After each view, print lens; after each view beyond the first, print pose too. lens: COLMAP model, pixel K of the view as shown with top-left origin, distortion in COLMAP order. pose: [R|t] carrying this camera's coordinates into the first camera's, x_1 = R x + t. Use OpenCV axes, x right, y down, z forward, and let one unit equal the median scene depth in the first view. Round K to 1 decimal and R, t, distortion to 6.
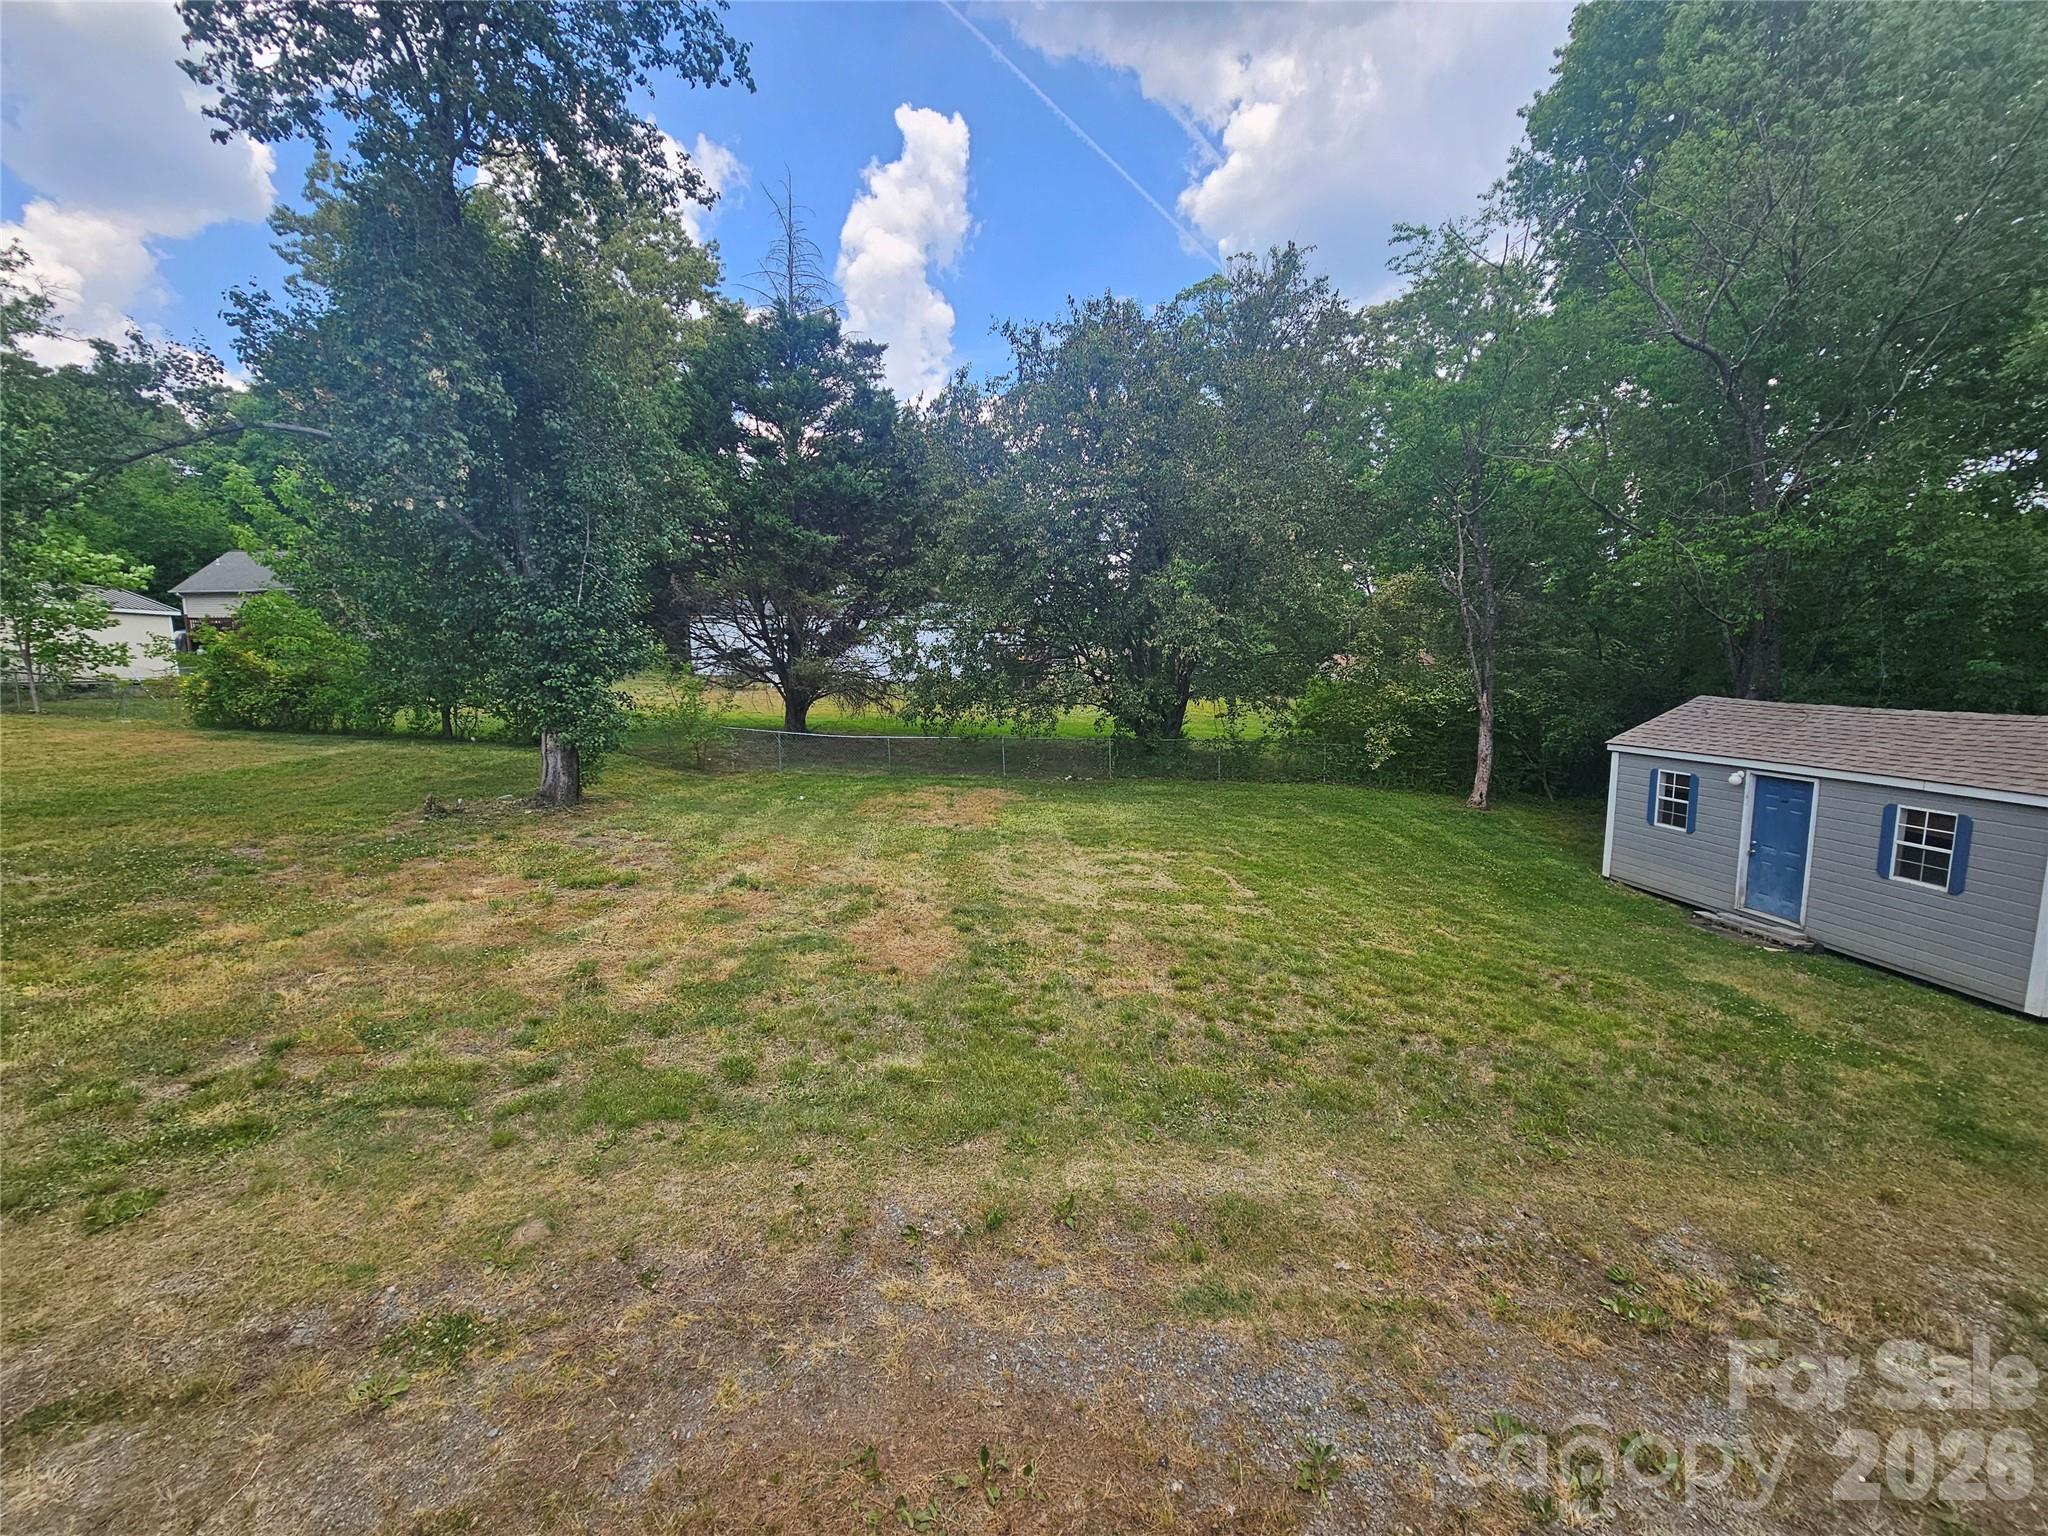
lens RADIAL K [[842.2, 0, 1032.9], [0, 842.2, 758.6], [0, 0, 1]] dist [-0.006259, 0.000192]
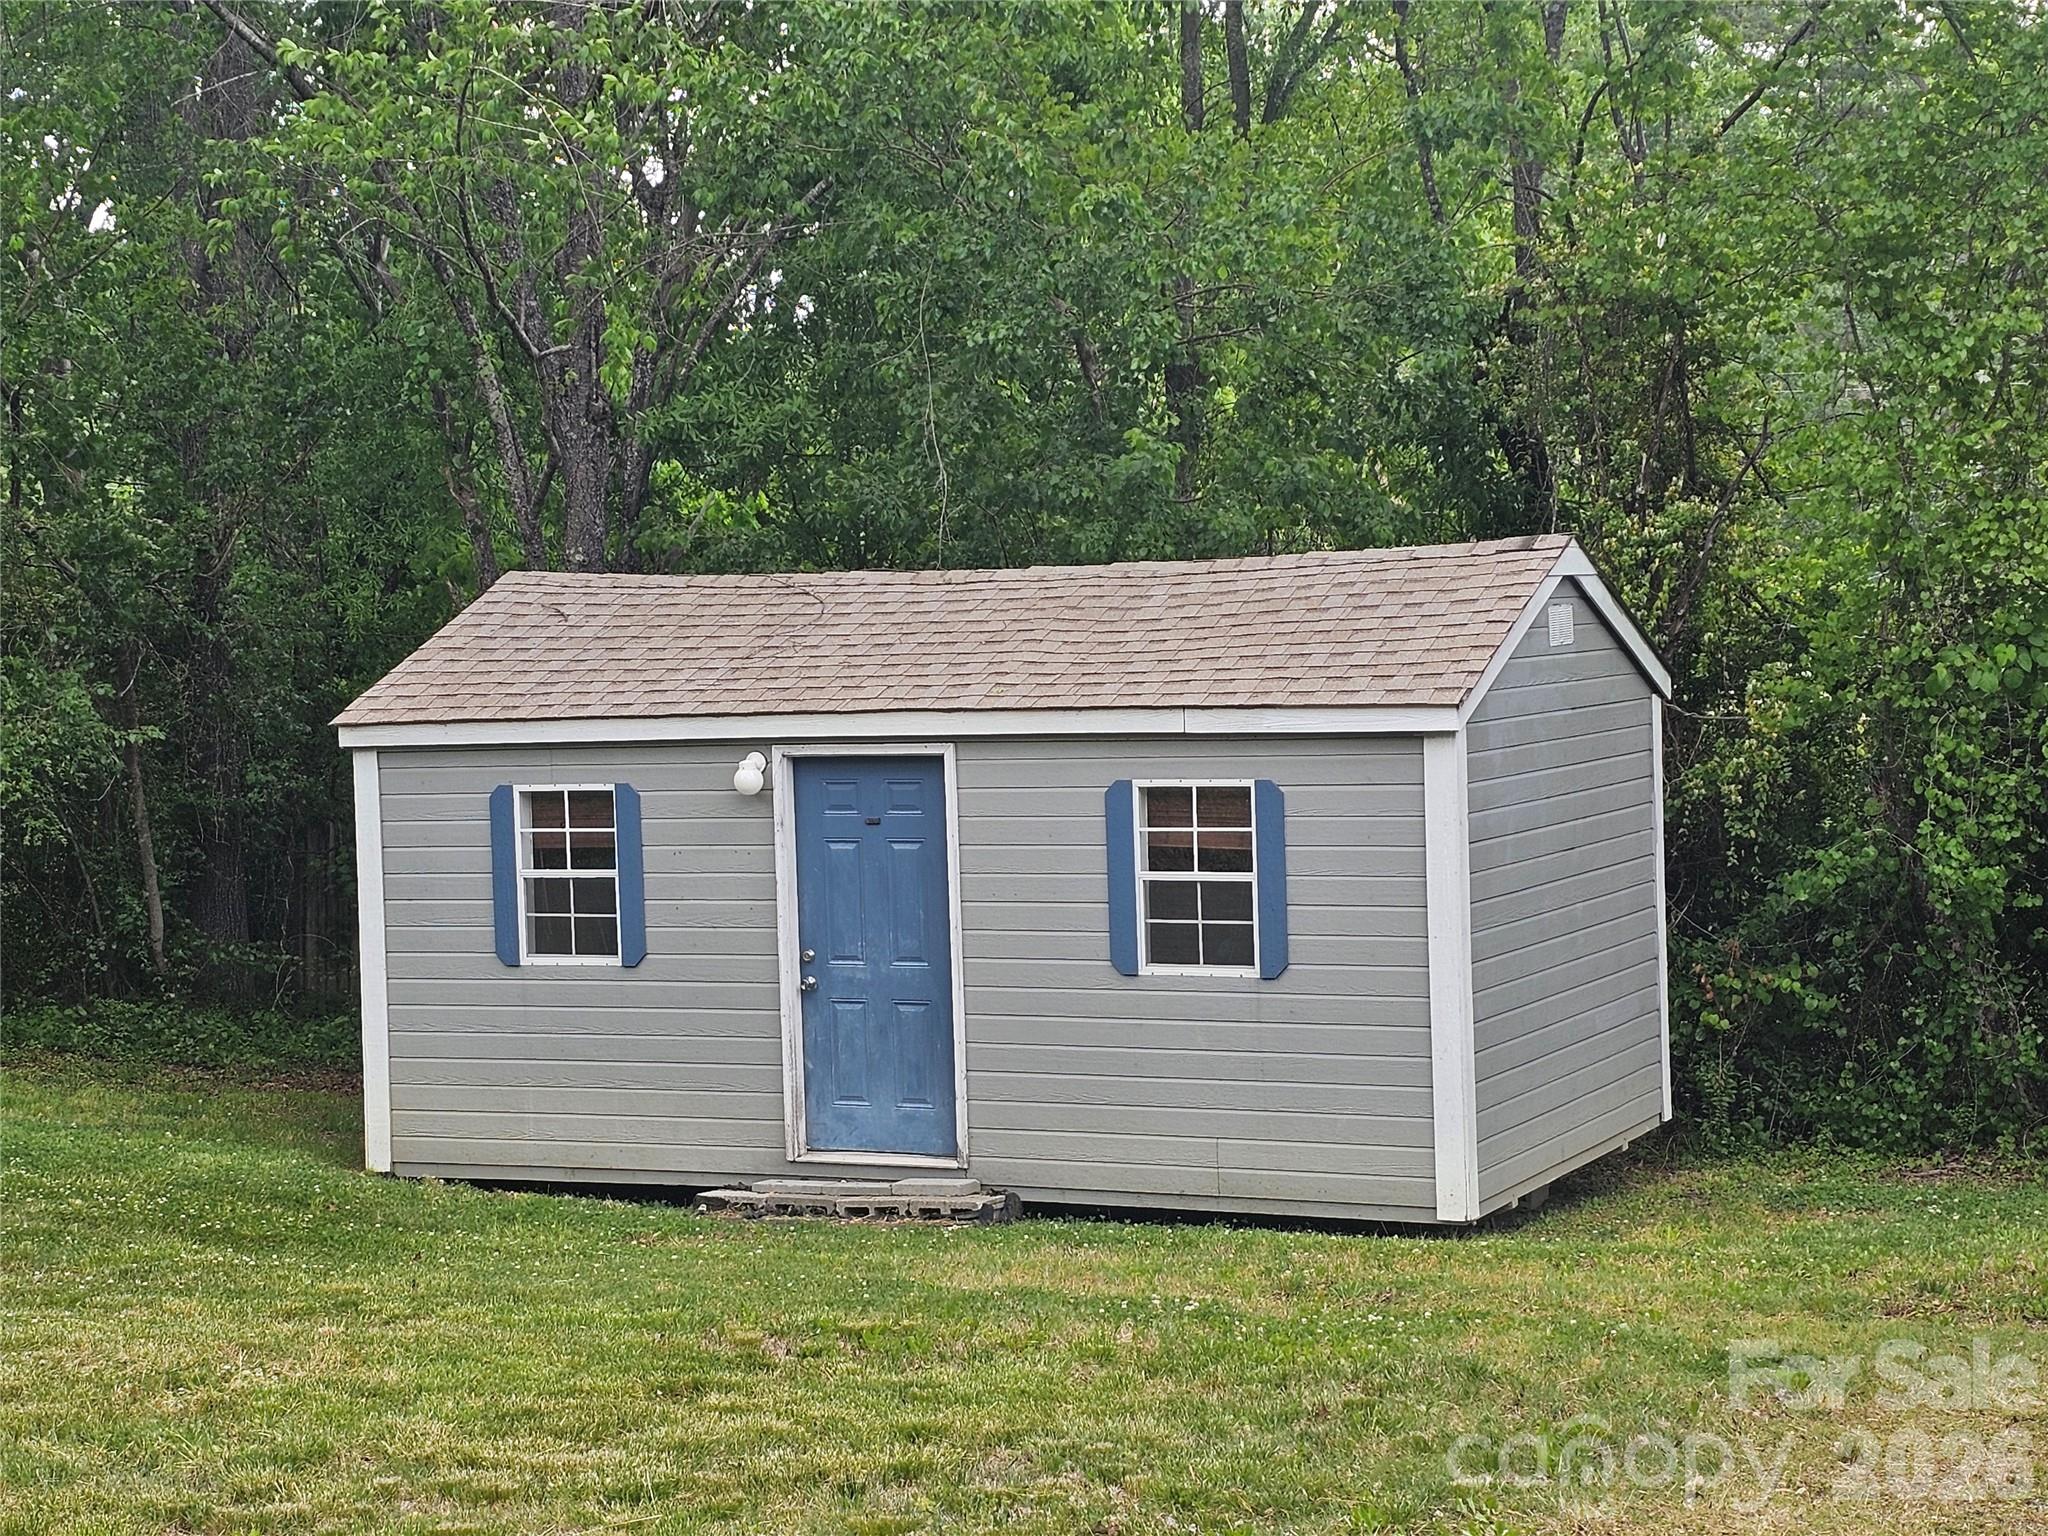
lens RADIAL K [[1381.8, 0, 1018.3], [0, 1381.8, 777.9], [0, 0, 1]] dist [0.039630, -0.021890]
pose [[0.349420, -0.023557, 0.936670, 0.355940], [0.136214, 0.990341, -0.025907, 0.054350], [-0.927012, 0.136640, 0.349253, 0.708019]]
